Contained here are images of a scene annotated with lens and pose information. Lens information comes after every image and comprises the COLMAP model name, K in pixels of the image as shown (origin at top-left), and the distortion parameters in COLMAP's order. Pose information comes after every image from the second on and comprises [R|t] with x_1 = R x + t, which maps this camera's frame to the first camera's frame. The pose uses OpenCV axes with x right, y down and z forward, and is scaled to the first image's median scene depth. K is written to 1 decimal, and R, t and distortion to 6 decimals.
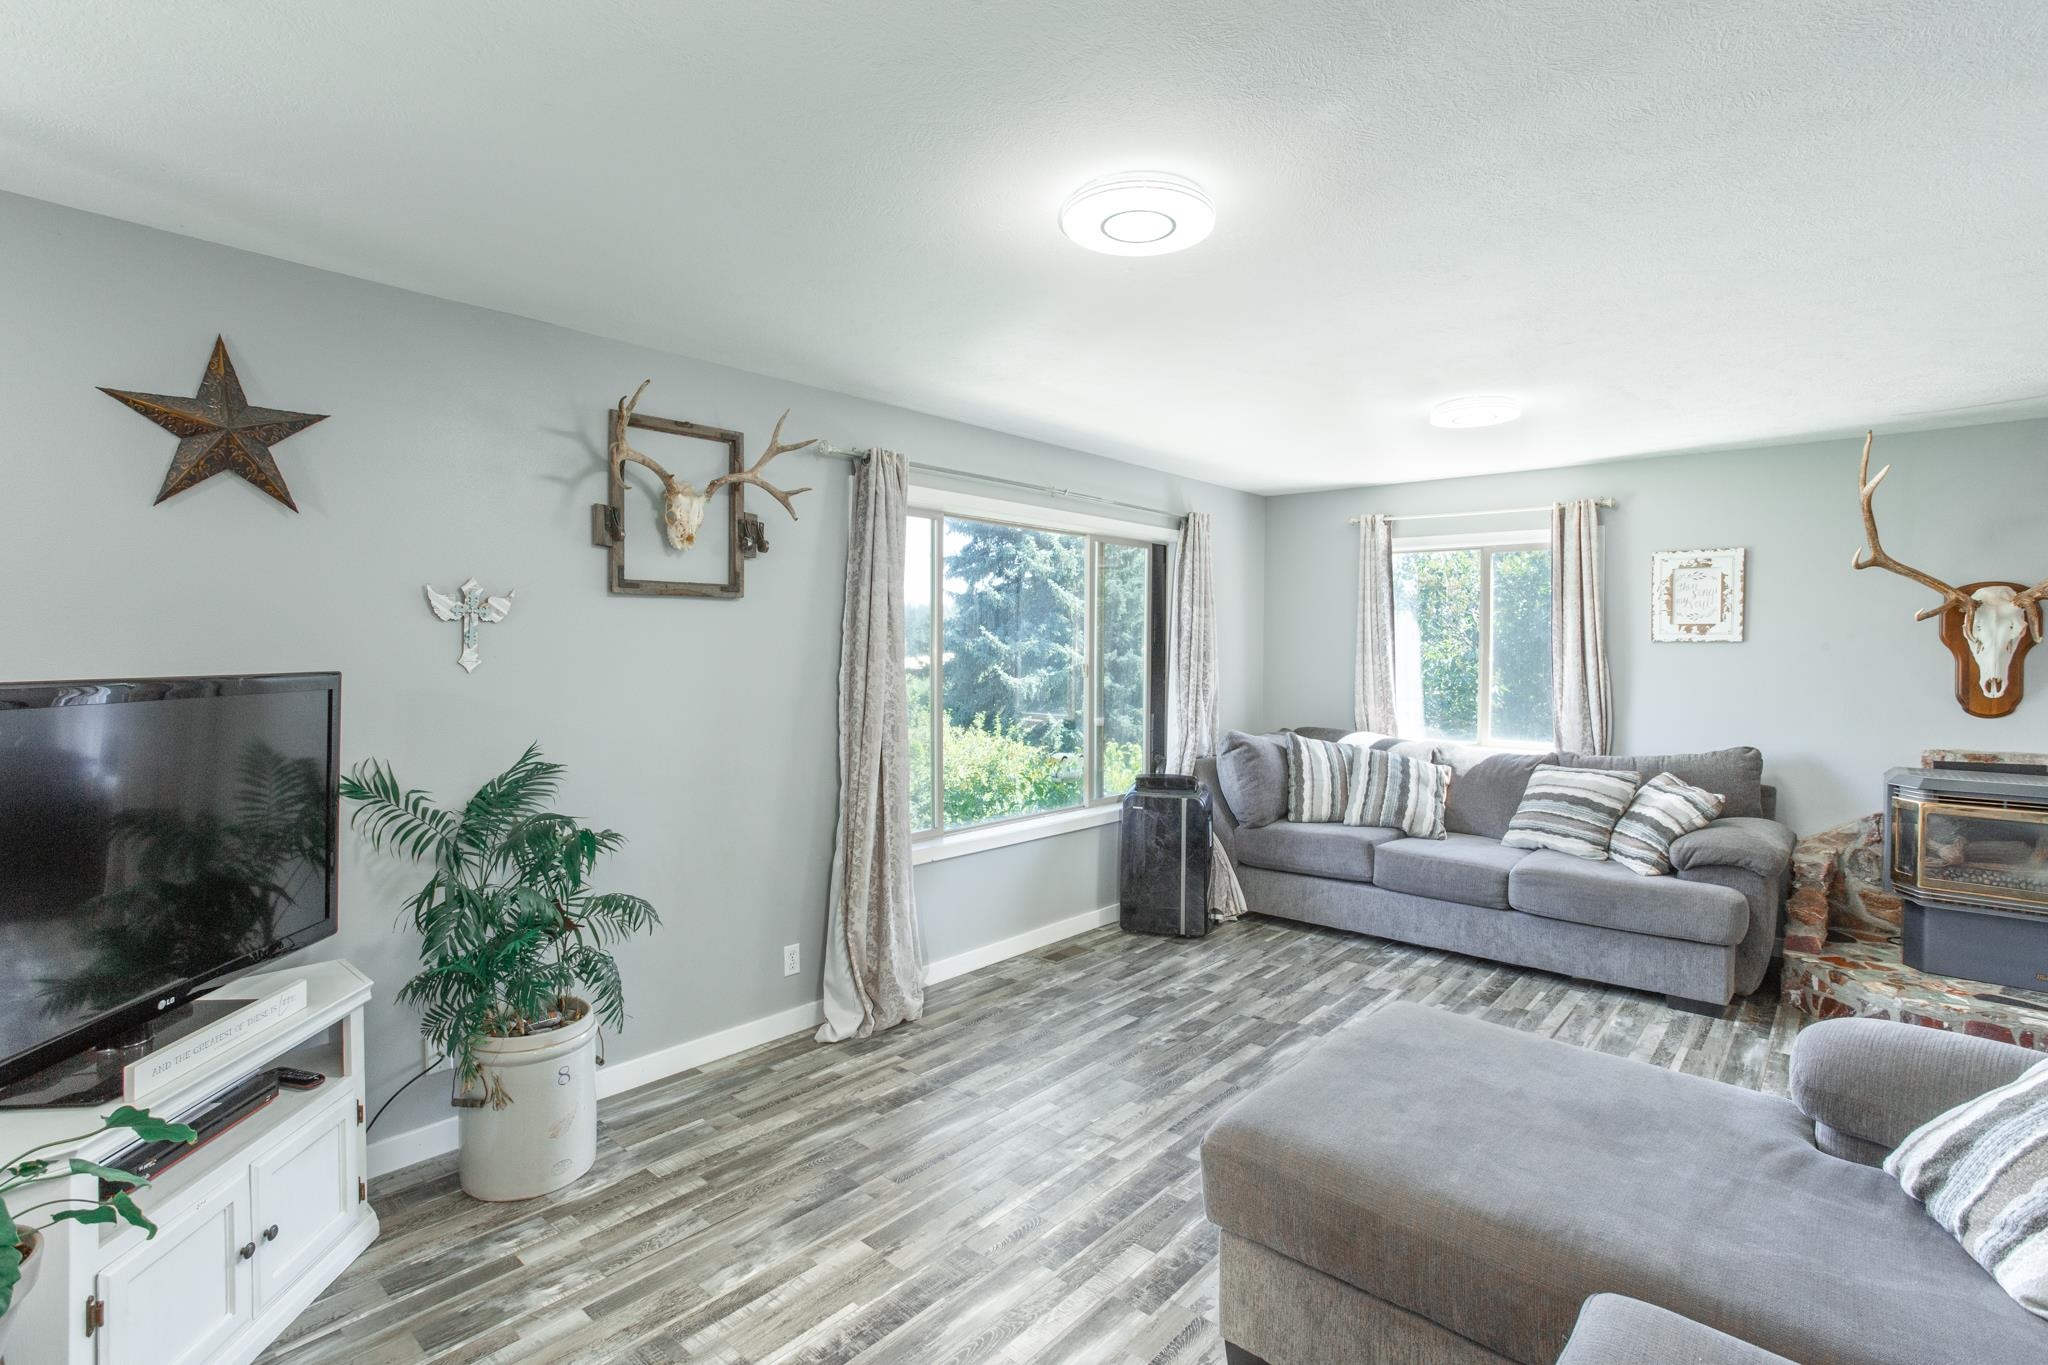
lens RADIAL K [[977.0, 0, 1021.4], [0, 977.0, 670.3], [0, 0, 1]] dist [-0.051886, 0.029628]
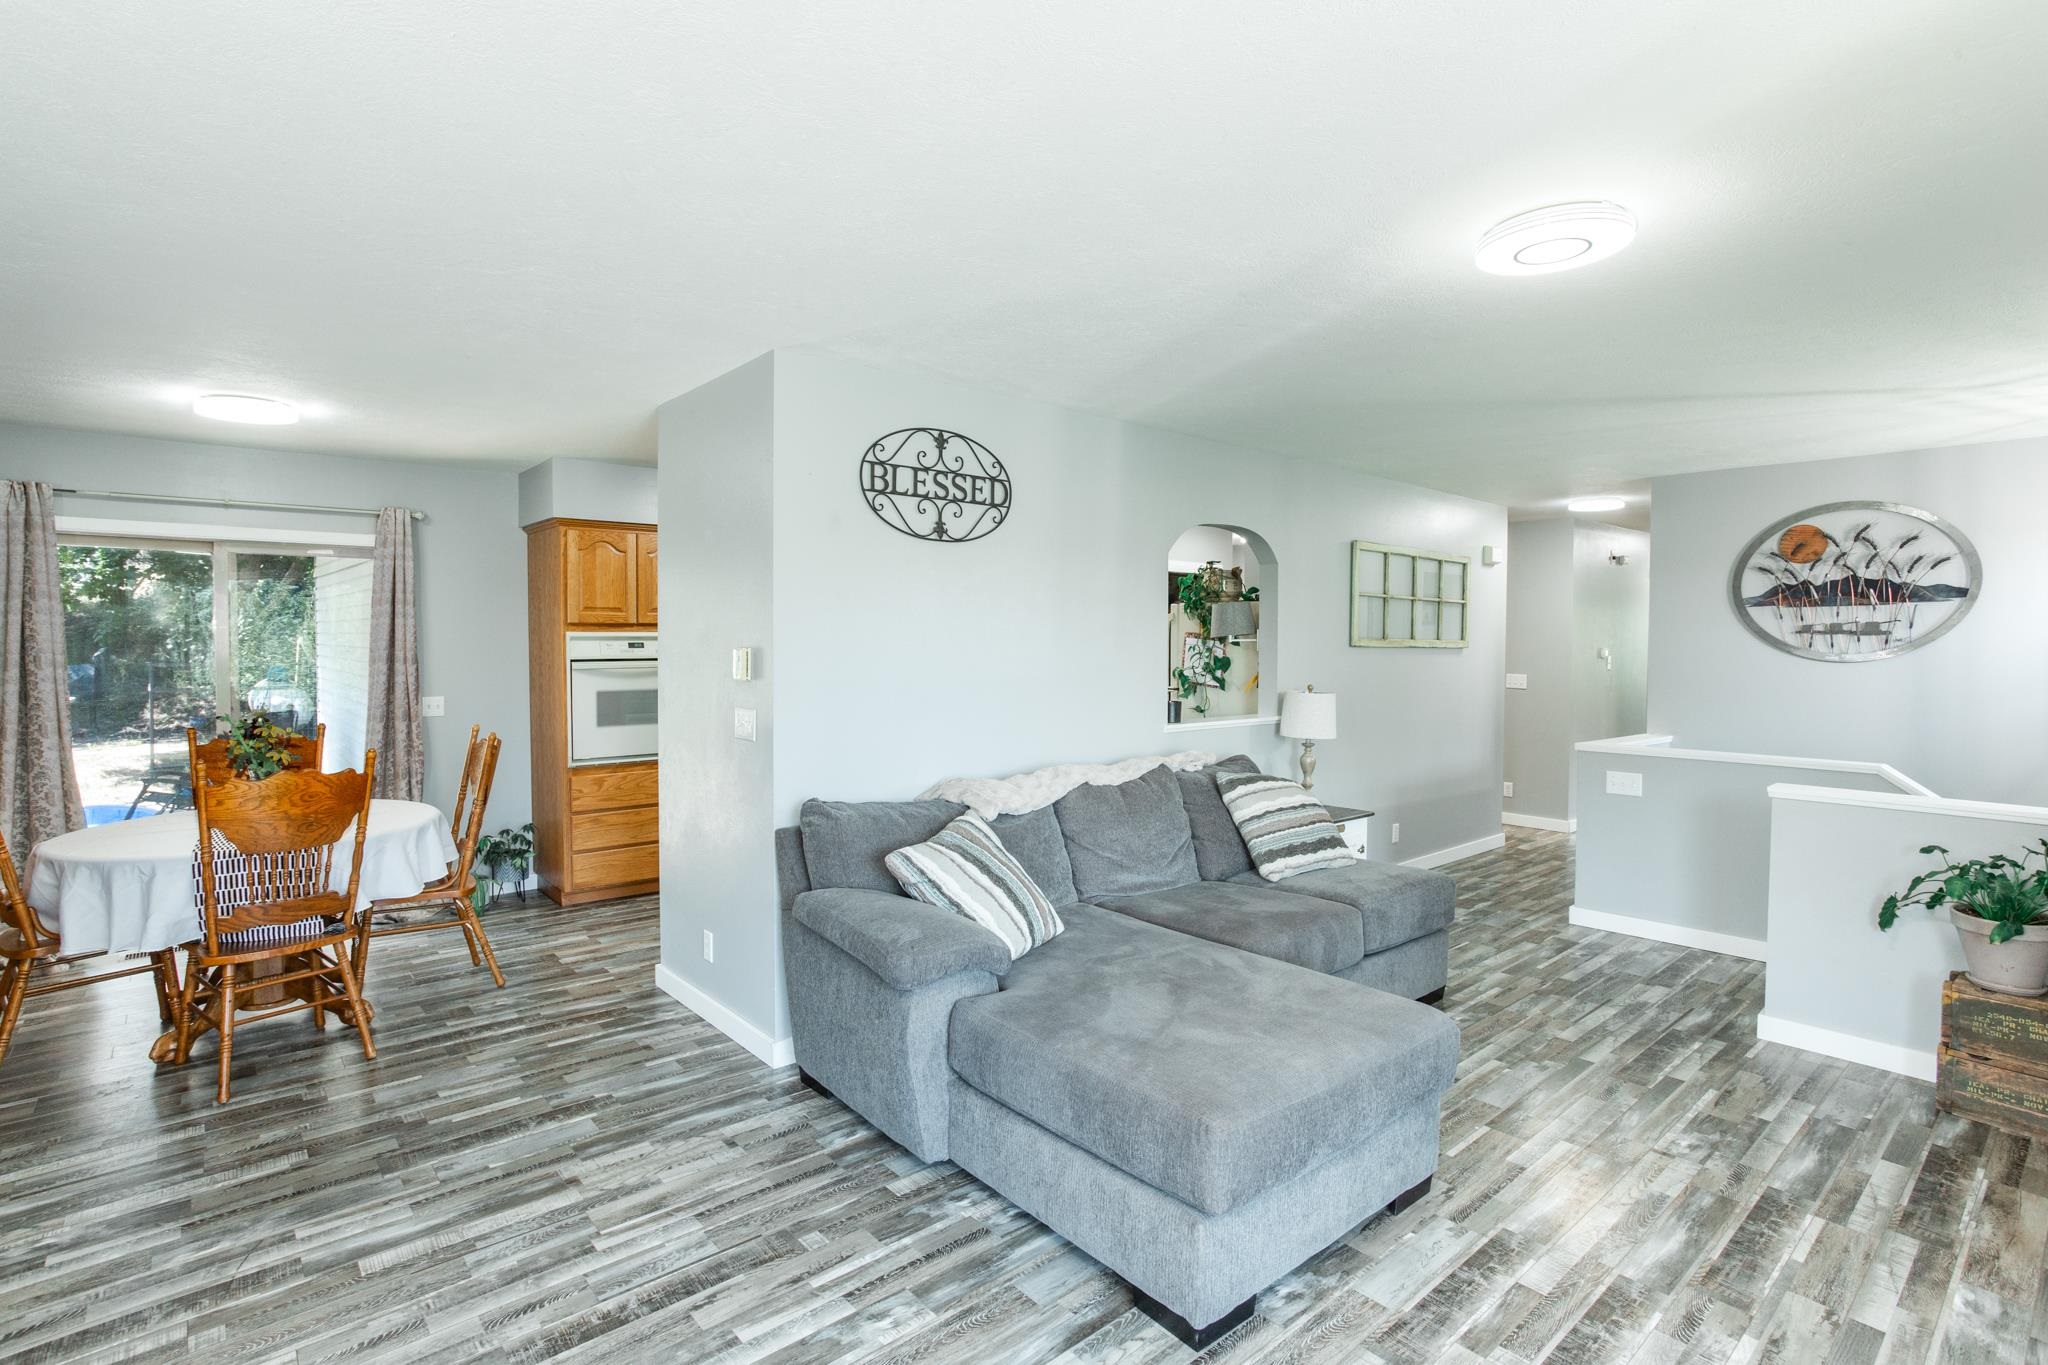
lens RADIAL K [[977.0, 0, 1021.4], [0, 977.0, 670.3], [0, 0, 1]] dist [-0.051886, 0.029628]
pose [[-0.989423, -0.015300, 0.144248, 0.256827], [-0.006587, 0.998135, 0.060693, -0.027052], [-0.144908, 0.059101, -0.987678, 1.016163]]
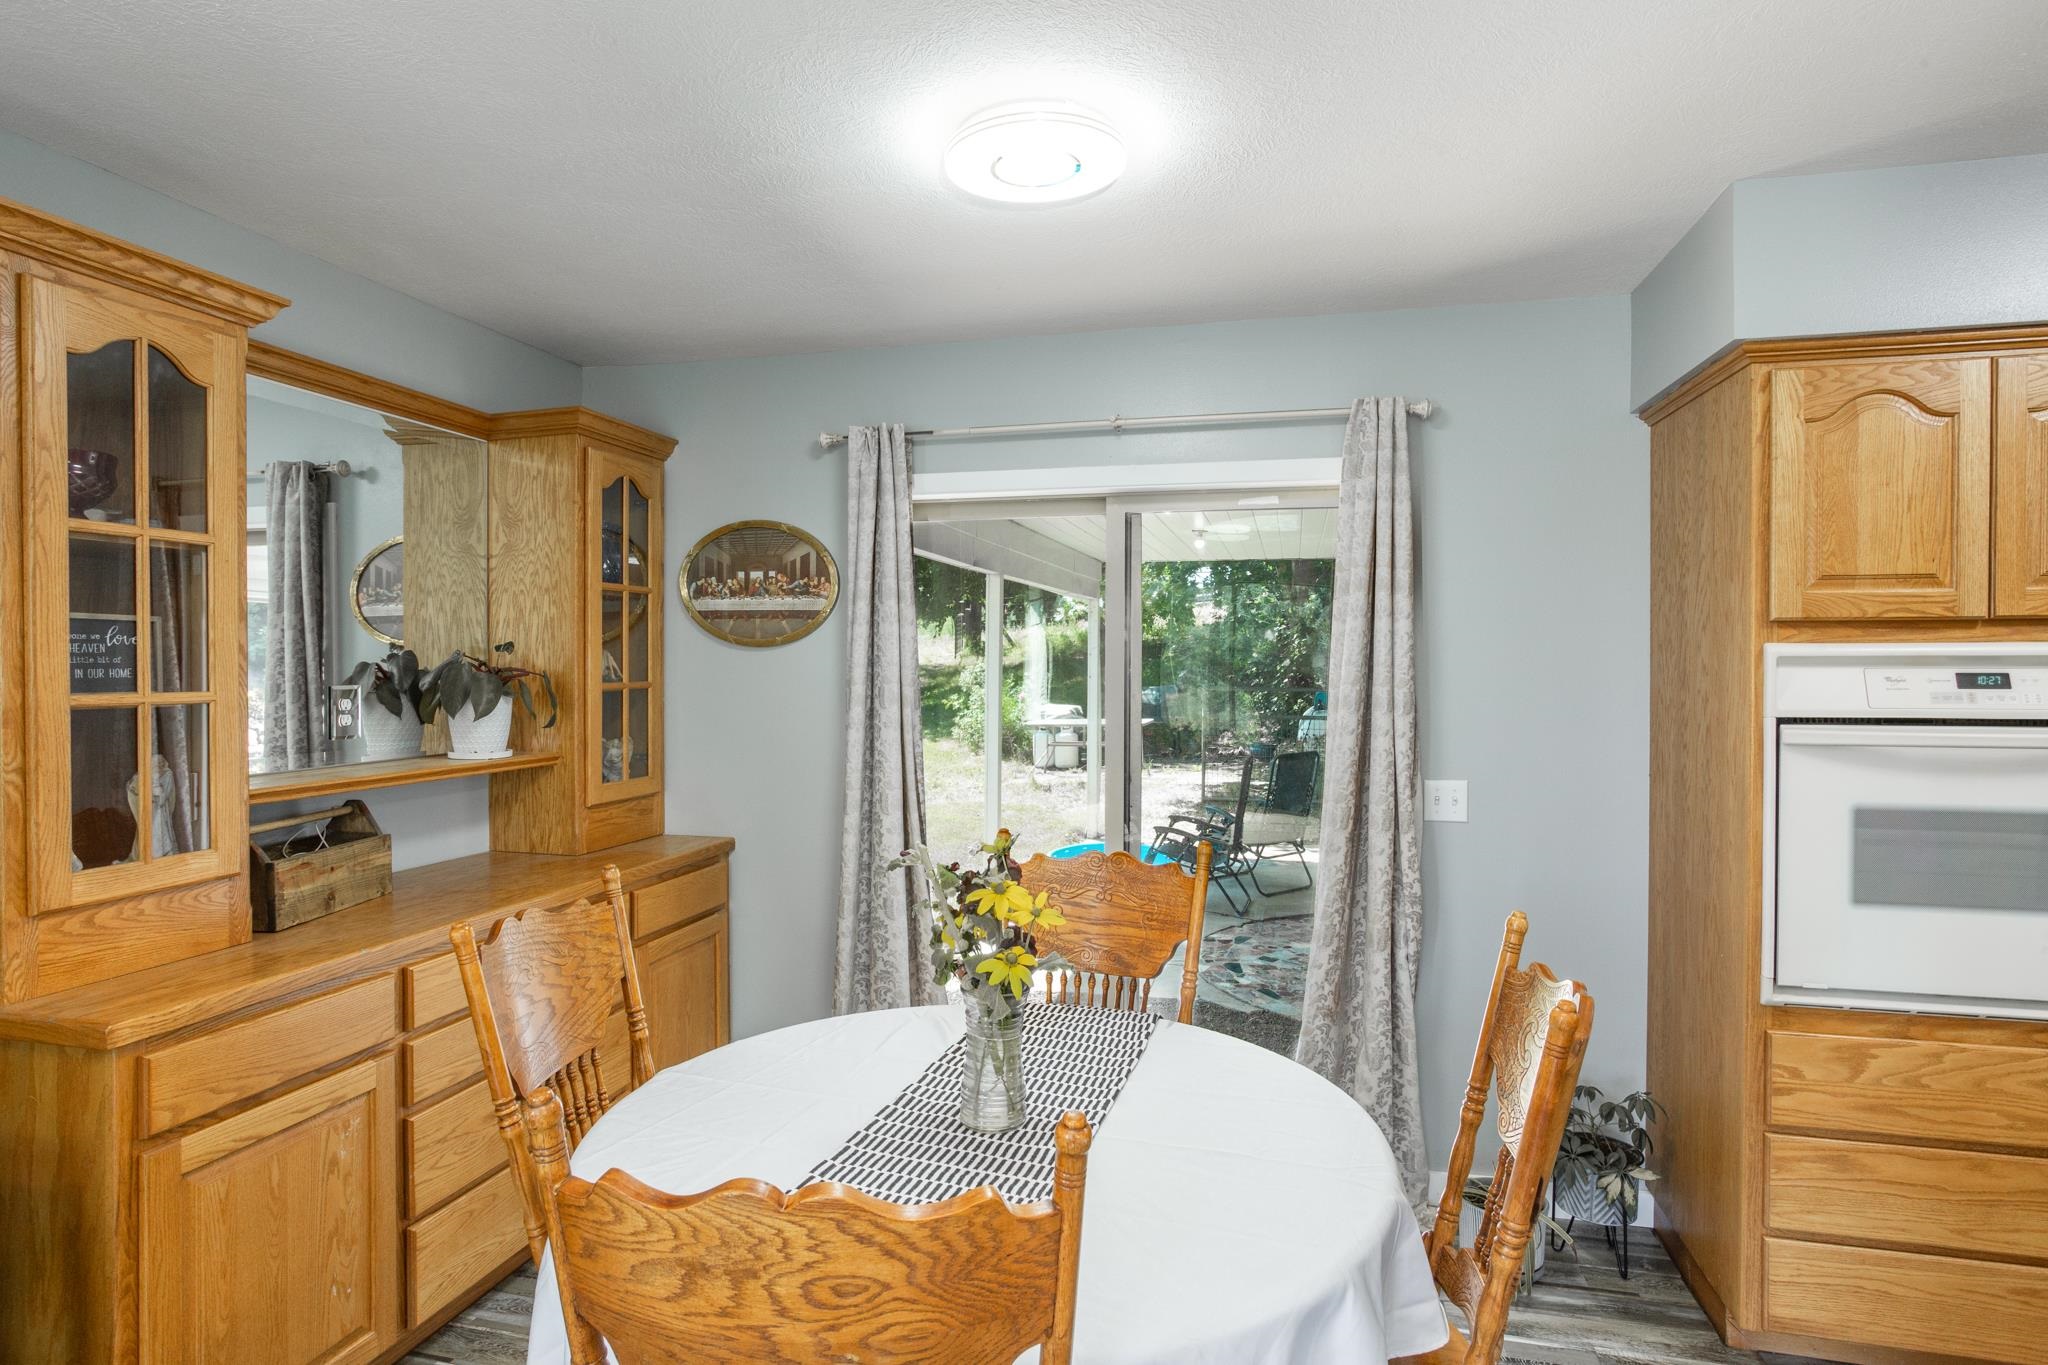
lens RADIAL K [[1117.7, 0, 1022.4], [0, 1117.7, 678.2], [0, 0, 1]] dist [-0.003510, 0.001599]
pose [[-0.453338, -0.022120, 0.891064, 0.679800], [0.020667, 0.999162, 0.035318, -0.007634], [-0.891099, 0.034427, -0.452501, 0.458172]]
